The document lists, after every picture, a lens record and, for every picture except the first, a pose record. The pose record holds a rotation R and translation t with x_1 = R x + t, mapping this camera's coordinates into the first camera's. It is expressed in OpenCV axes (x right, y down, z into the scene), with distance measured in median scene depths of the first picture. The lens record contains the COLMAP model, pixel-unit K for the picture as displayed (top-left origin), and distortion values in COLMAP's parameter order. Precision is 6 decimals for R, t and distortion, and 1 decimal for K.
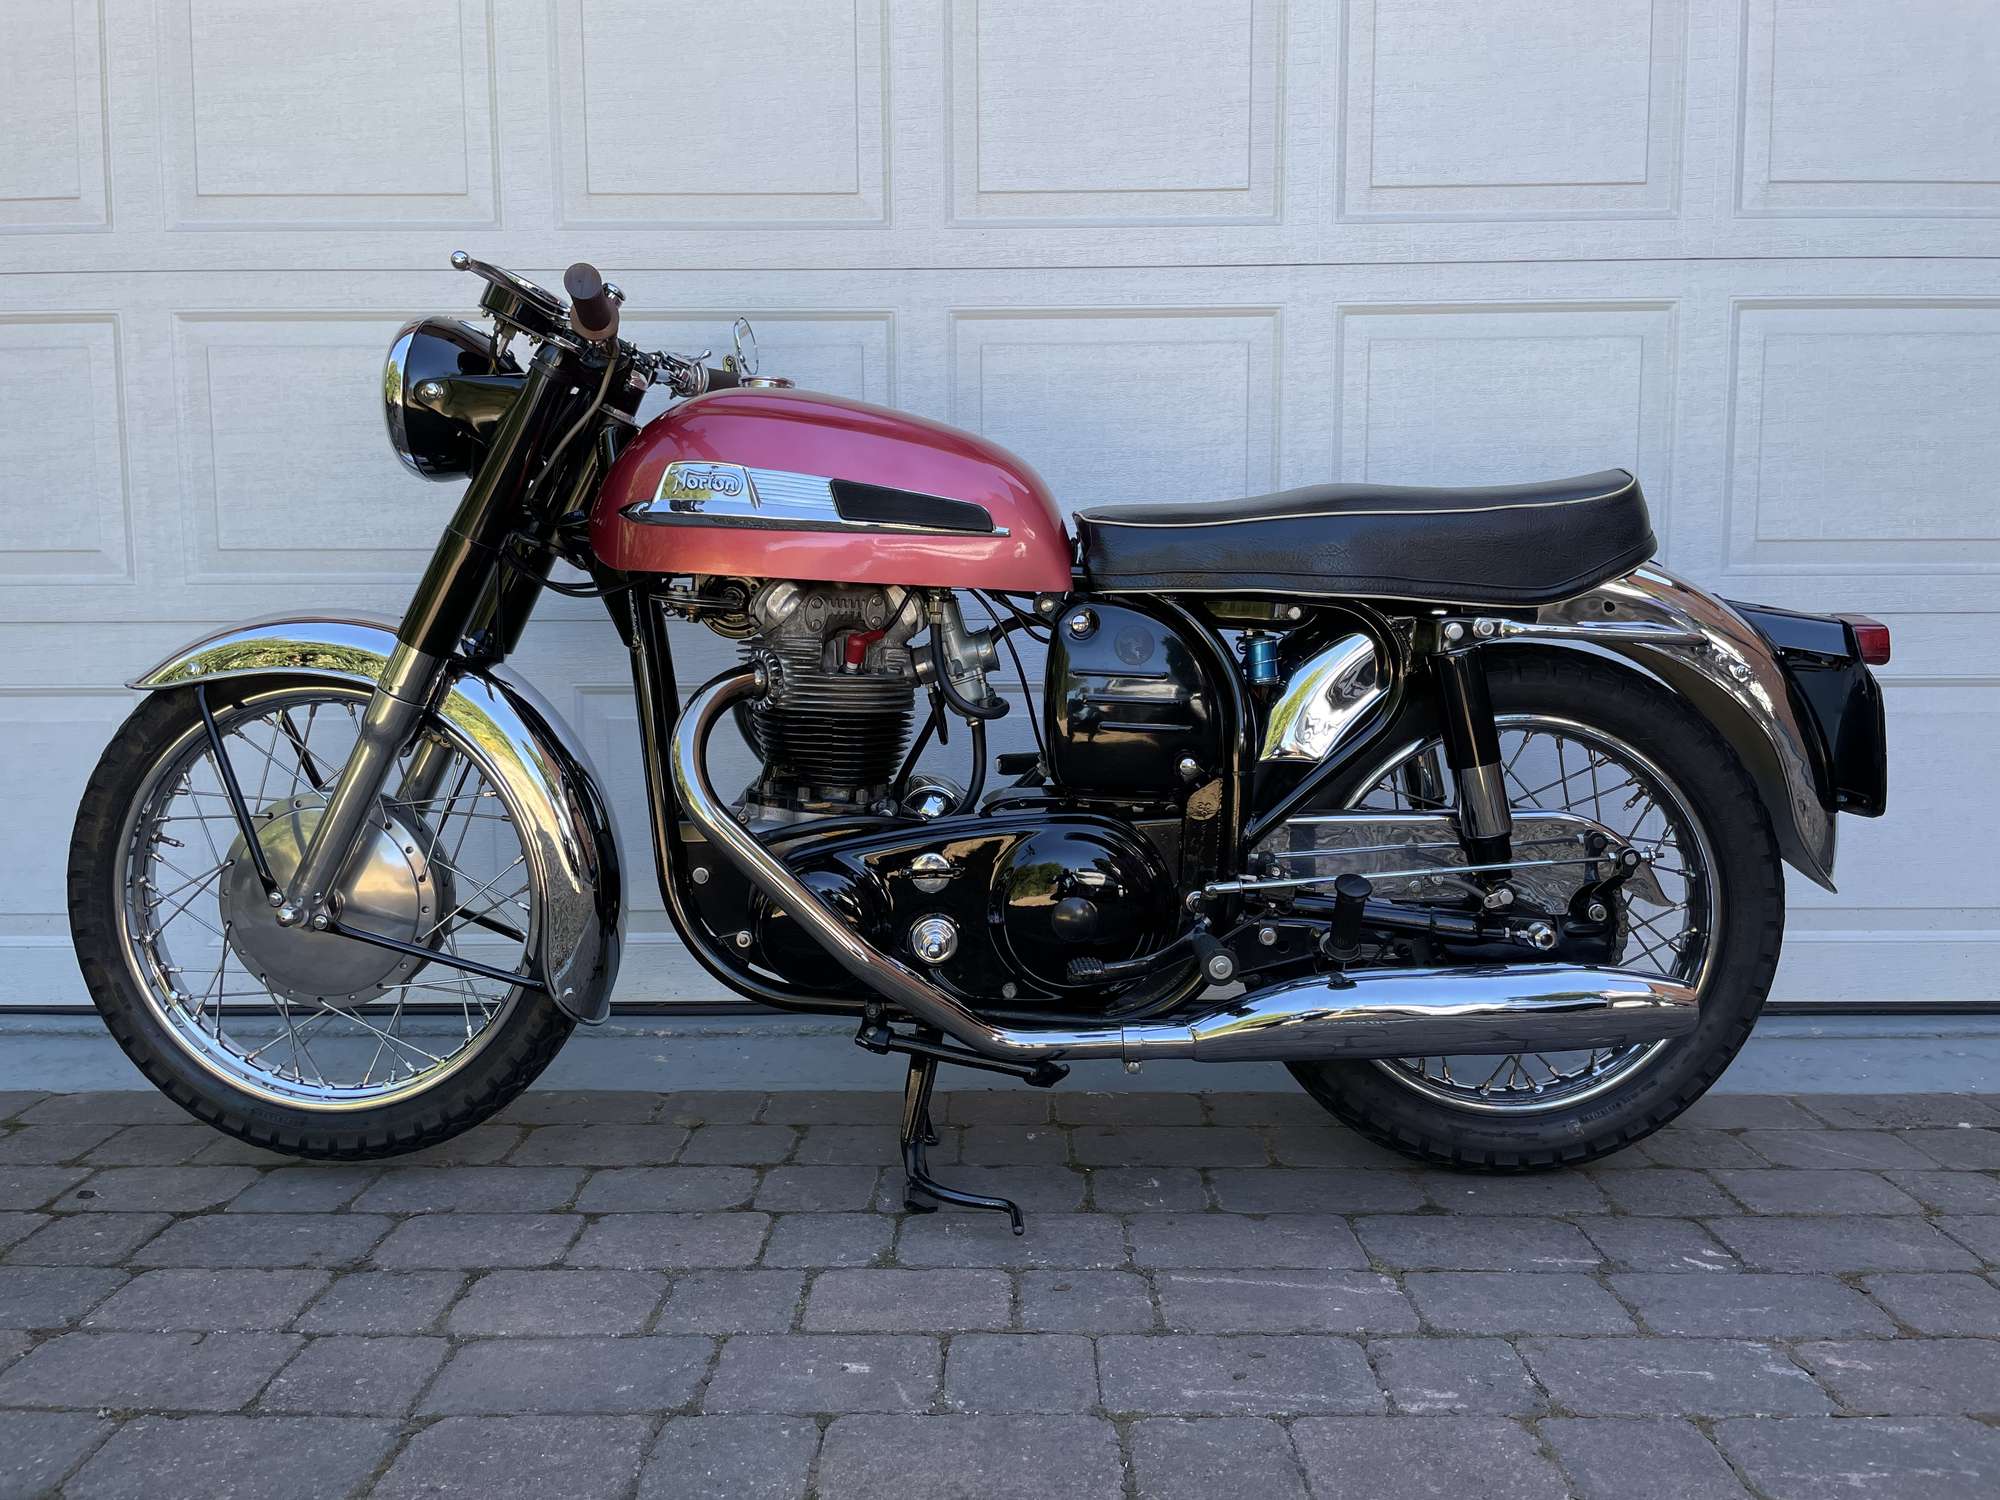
lens RADIAL K [[1584.3, 0, 996.2], [0, 1584.3, 705.7], [0, 0, 1]] dist [0.062231, -0.110078]
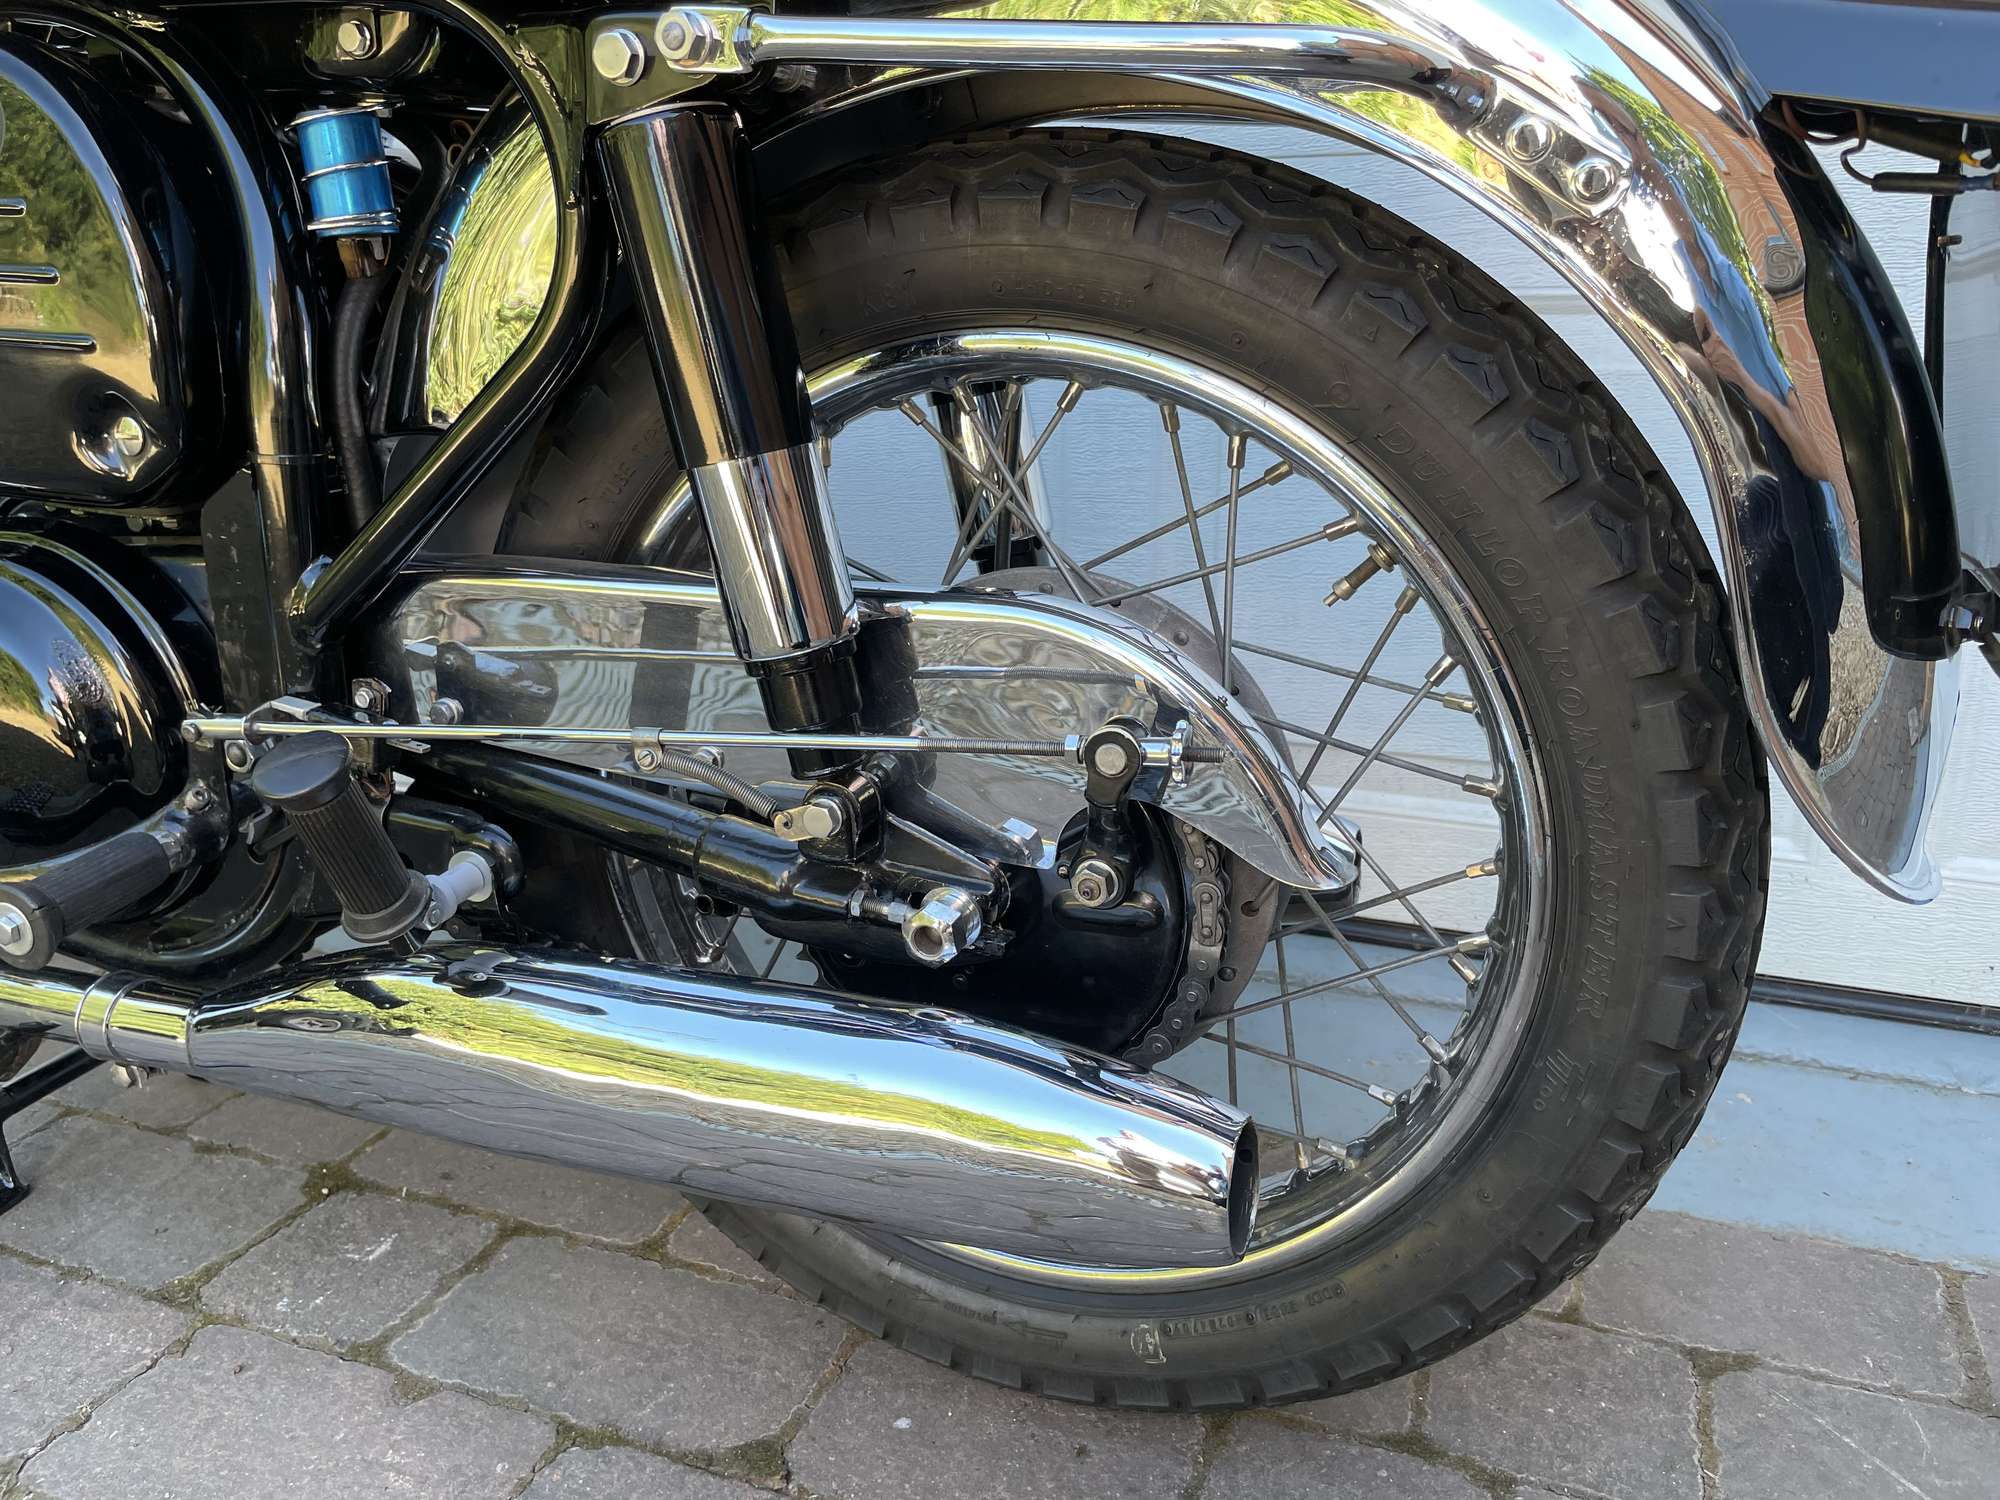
lens RADIAL K [[1584.3, 0, 1007.6], [0, 1584.3, 755.9], [0, 0, 1]] dist [0.062231, -0.110078]
pose [[0.935460, 0.106876, -0.336886, 0.438164], [-0.031596, 0.974655, 0.221473, 0.019507], [0.352017, -0.196535, 0.915127, 0.609786]]
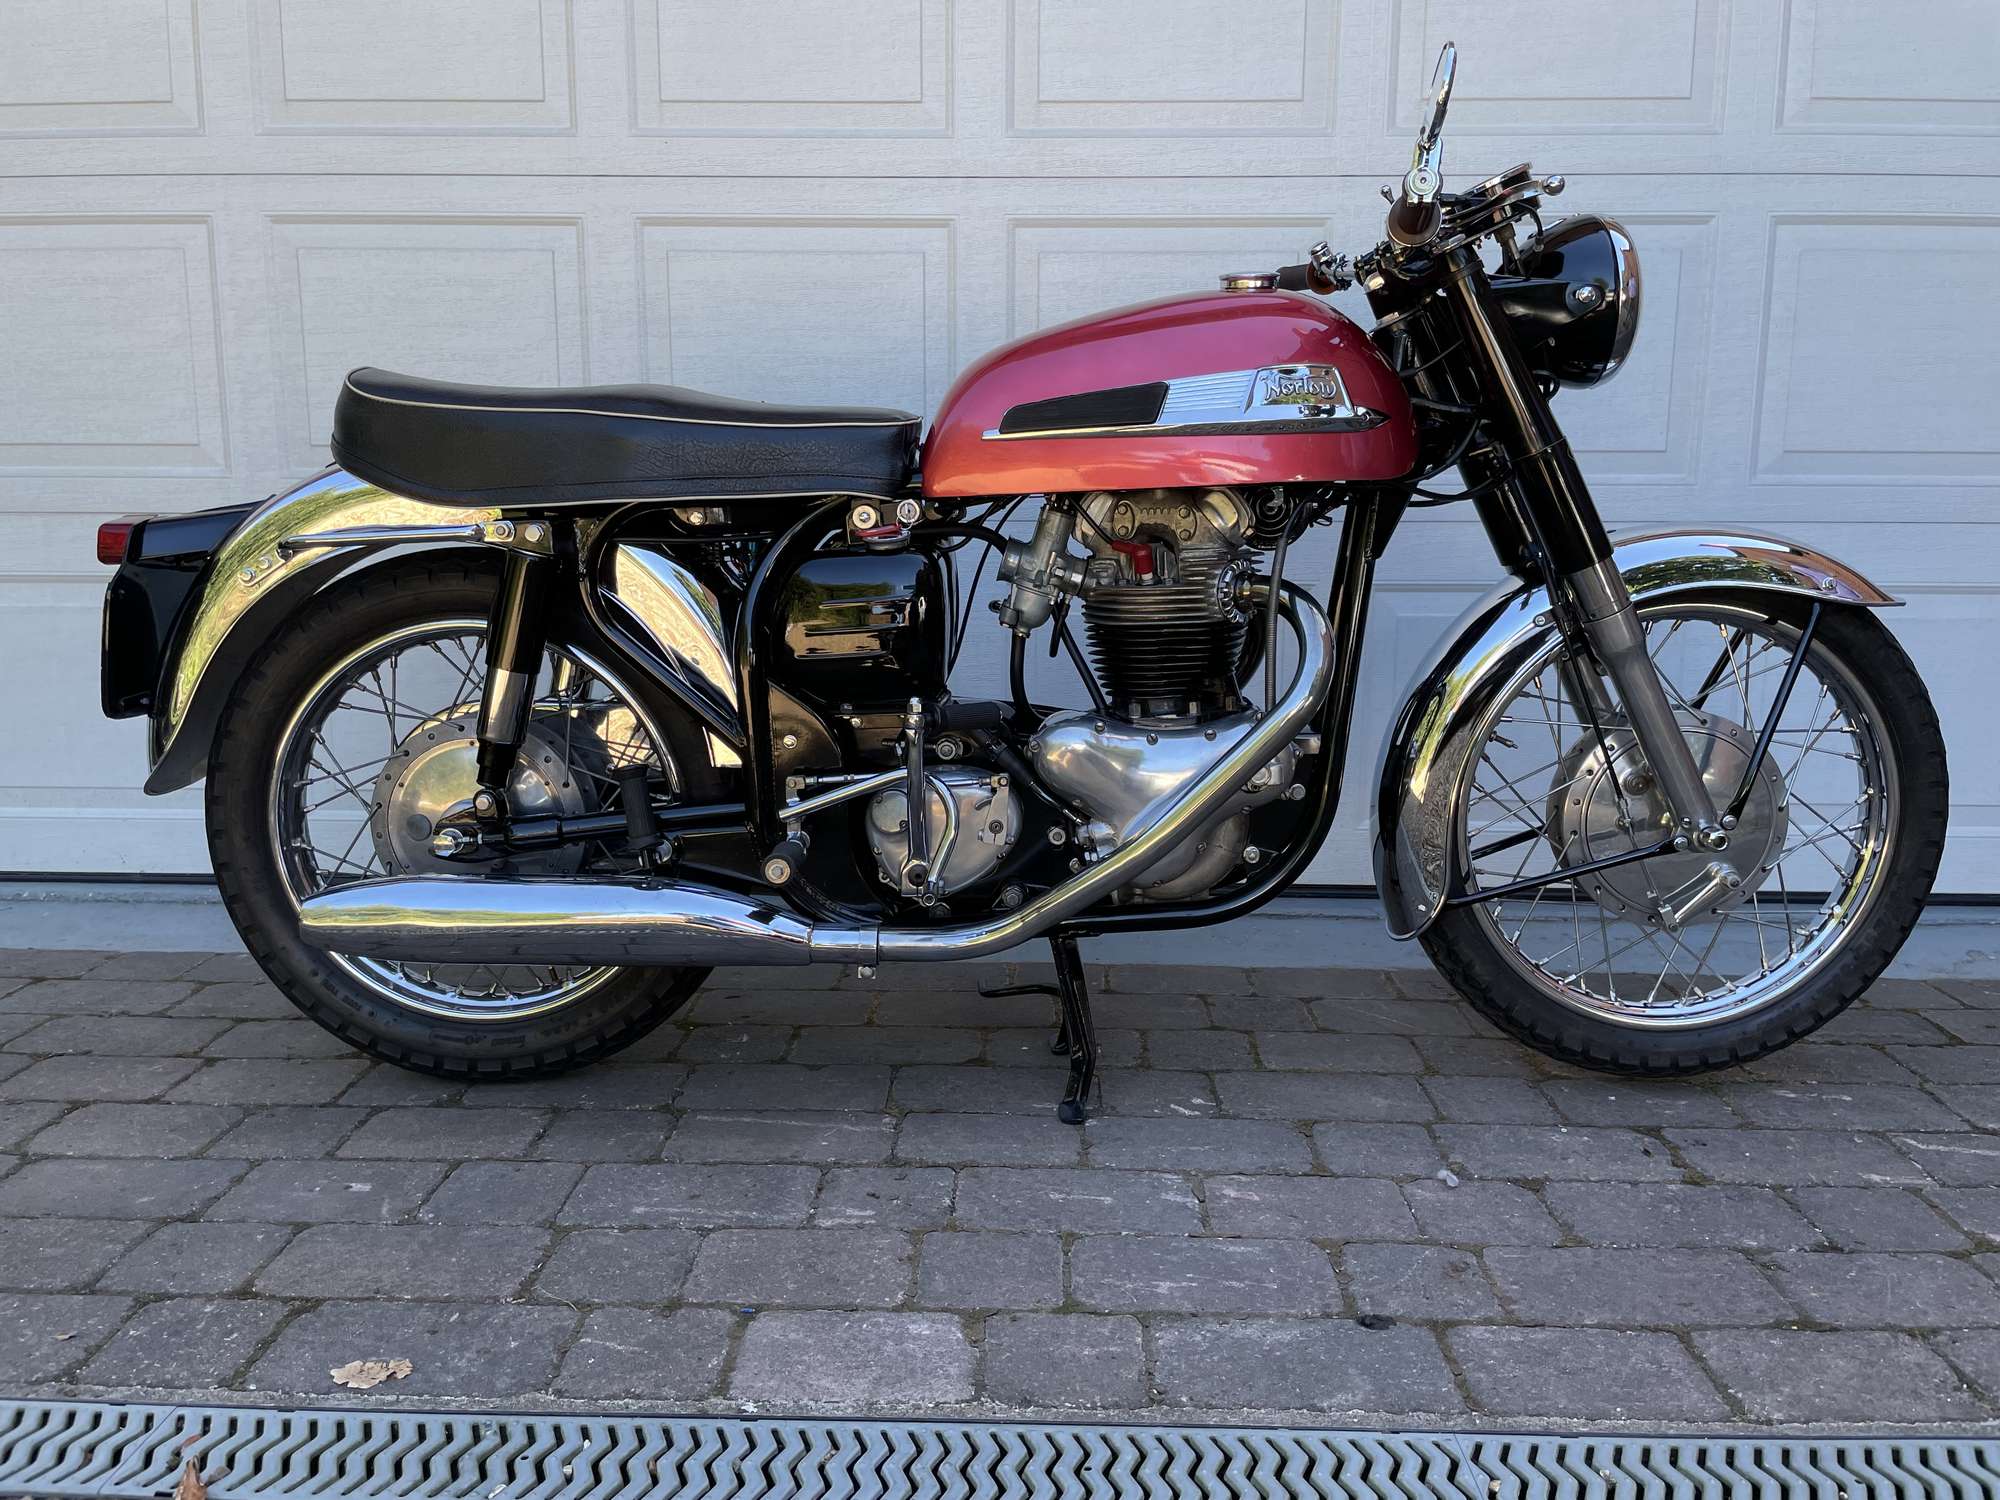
lens RADIAL K [[1584.3, 0, 1031.4], [0, 1584.3, 713.4], [0, 0, 1]] dist [0.062231, -0.110078]
pose [[0.999915, 0.011918, -0.005241, 0.294568], [-0.011553, 0.997820, 0.064977, 0.004337], [0.006004, -0.064911, 0.997873, -0.070813]]
